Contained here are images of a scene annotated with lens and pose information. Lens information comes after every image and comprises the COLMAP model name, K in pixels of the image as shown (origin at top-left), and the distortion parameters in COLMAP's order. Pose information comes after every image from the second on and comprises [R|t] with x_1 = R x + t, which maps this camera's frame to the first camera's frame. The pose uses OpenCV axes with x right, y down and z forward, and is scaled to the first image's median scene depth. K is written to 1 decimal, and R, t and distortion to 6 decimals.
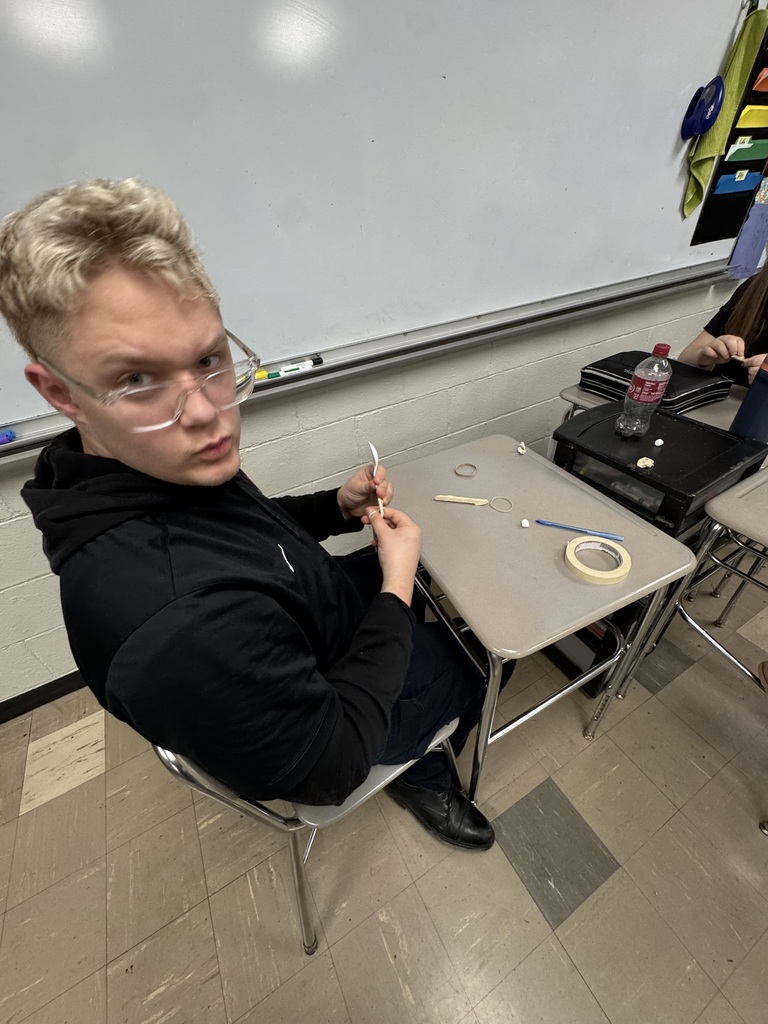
lens RADIAL K [[408.6, 0, 386.2], [0, 408.6, 512.9], [0, 0, 1]] dist [-0.001459, -0.000188]
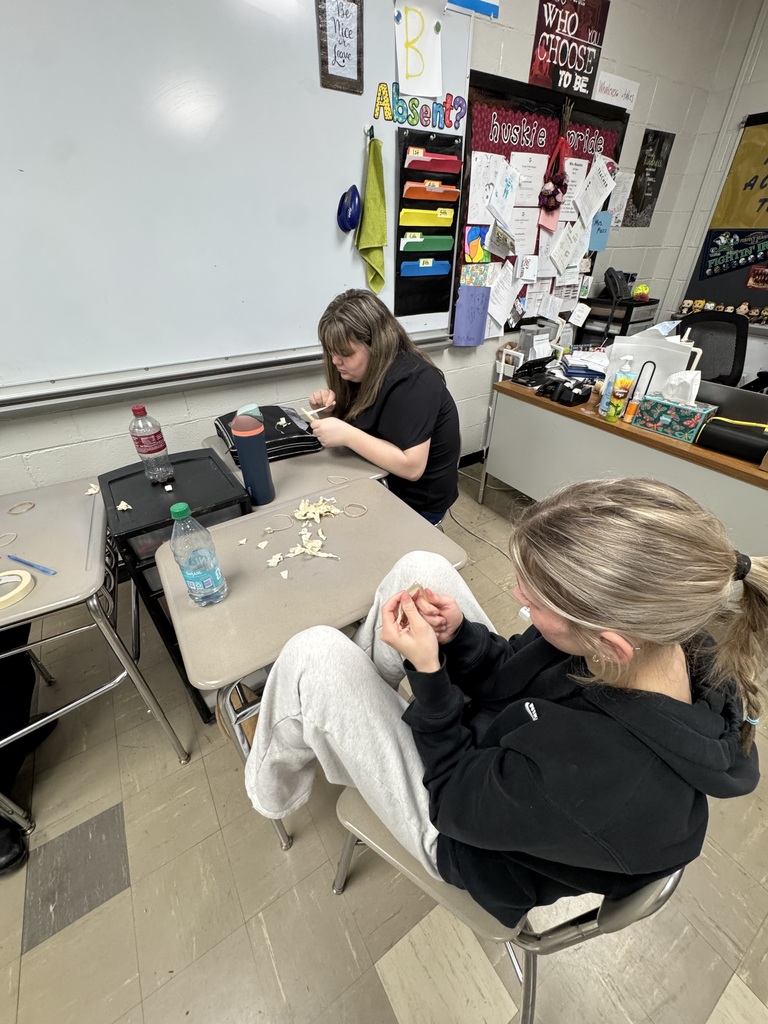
lens RADIAL K [[408.6, 0, 385.7], [0, 408.6, 512.9], [0, 0, 1]] dist [-0.001459, -0.000188]
pose [[0.995774, 0.021988, 0.089169, 0.712590], [-0.015164, 0.996954, -0.076498, -0.016363], [-0.090579, 0.074823, 0.993075, -0.114004]]
